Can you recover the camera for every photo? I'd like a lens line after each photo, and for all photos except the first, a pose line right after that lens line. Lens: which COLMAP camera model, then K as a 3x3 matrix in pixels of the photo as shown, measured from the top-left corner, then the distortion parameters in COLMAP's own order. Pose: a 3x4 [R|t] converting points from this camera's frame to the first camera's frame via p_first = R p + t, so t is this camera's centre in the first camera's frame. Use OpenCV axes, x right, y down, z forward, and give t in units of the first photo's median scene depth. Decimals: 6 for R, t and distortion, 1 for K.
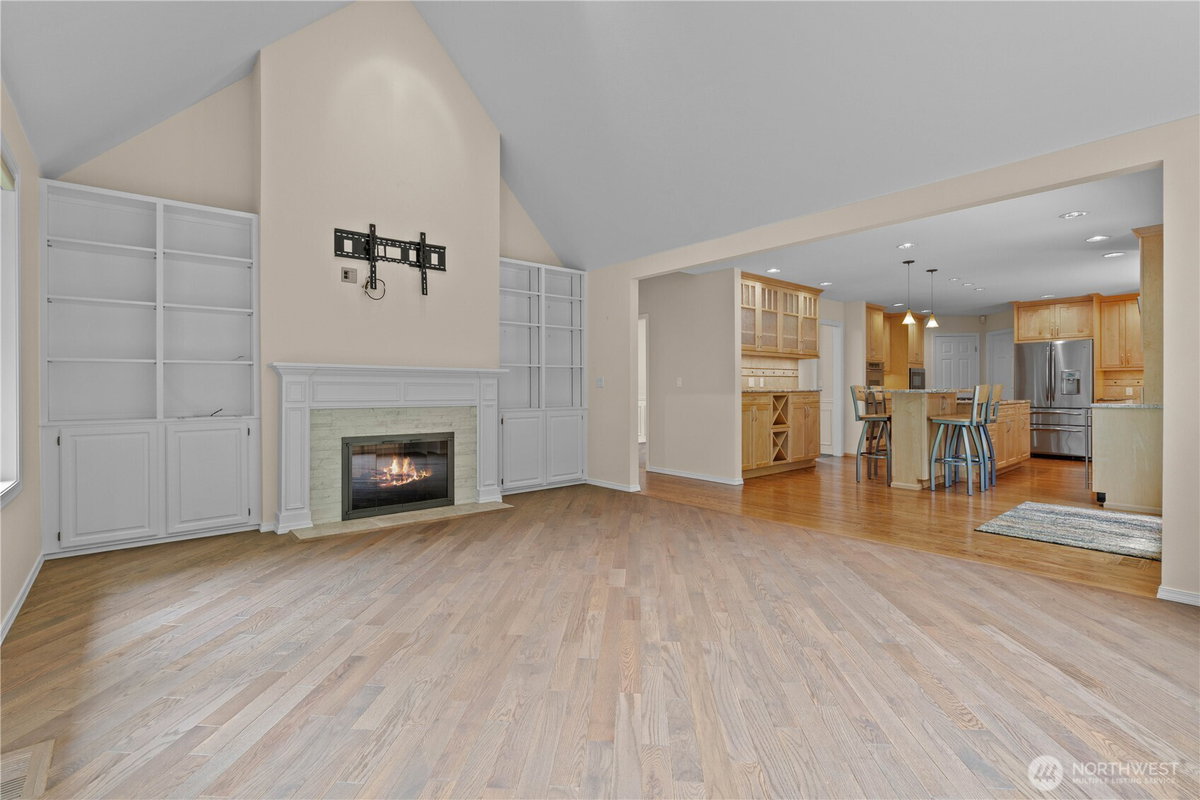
lens RADIAL K [[547.8, 0, 595.0], [0, 547.8, 389.2], [0, 0, 1]] dist [0.004744, 0.000829]
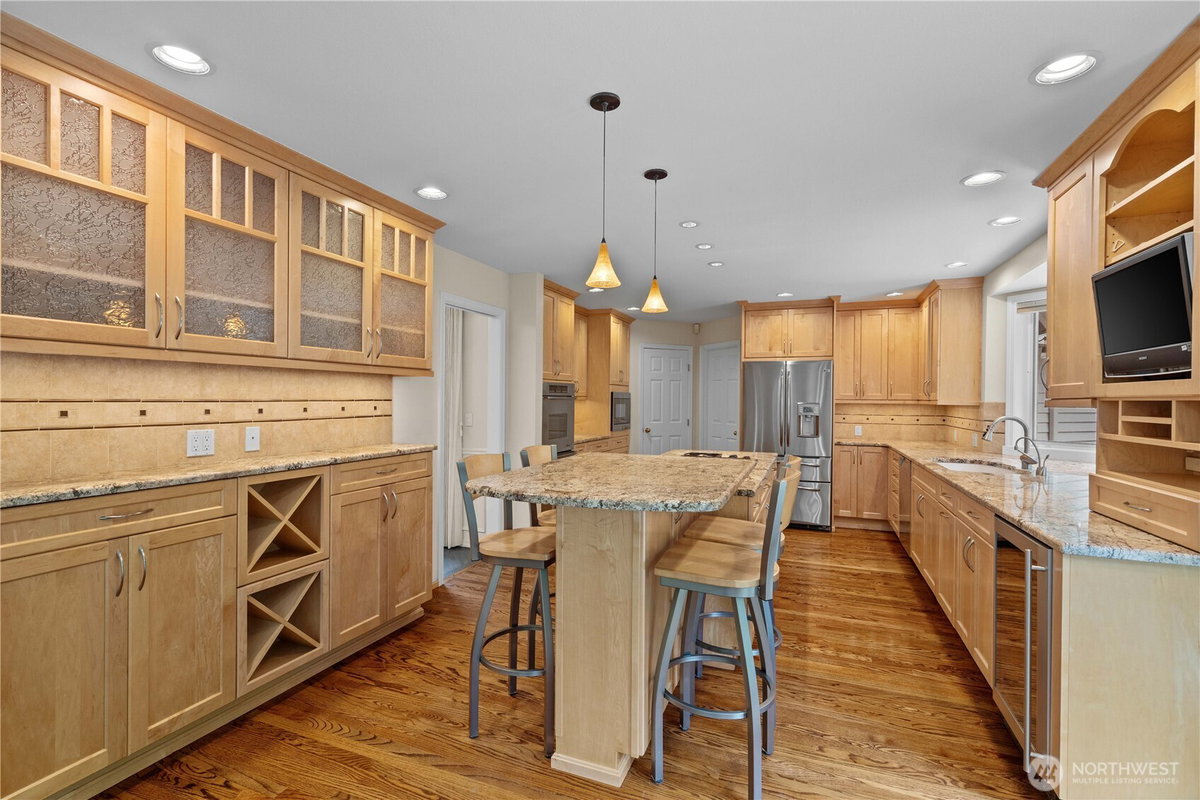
lens RADIAL K [[547.8, 0, 597.7], [0, 547.8, 401.4], [0, 0, 1]] dist [0.004744, 0.000829]
pose [[0.882985, 0.007961, 0.469333, 0.325699], [-0.010591, 0.999940, 0.002964, -0.038990], [-0.469281, -0.007588, 0.883016, 0.555136]]
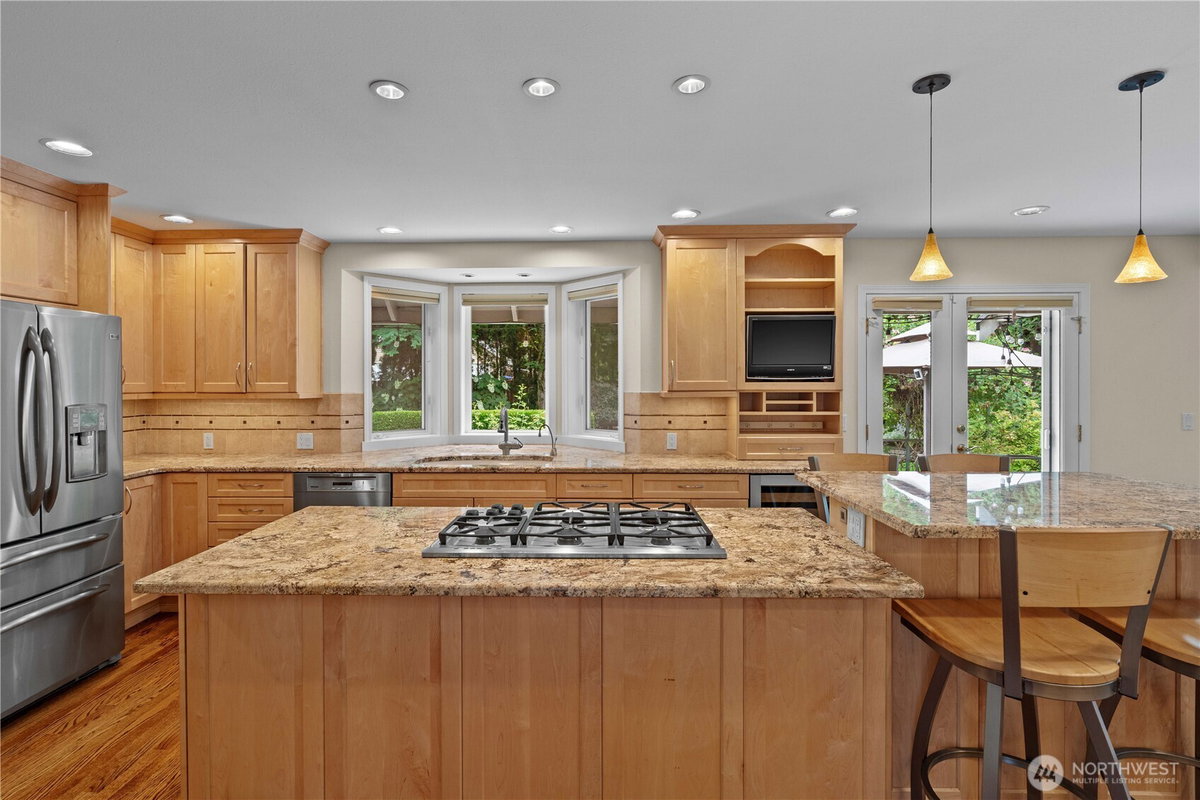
lens RADIAL K [[547.8, 0, 601.2], [0, 547.8, 397.4], [0, 0, 1]] dist [0.004744, 0.000829]
pose [[-0.749317, 0.006330, 0.662181, 0.487699], [0.005018, 0.999980, -0.003881, -0.035325], [-0.662192, 0.000415, -0.749334, 1.184421]]
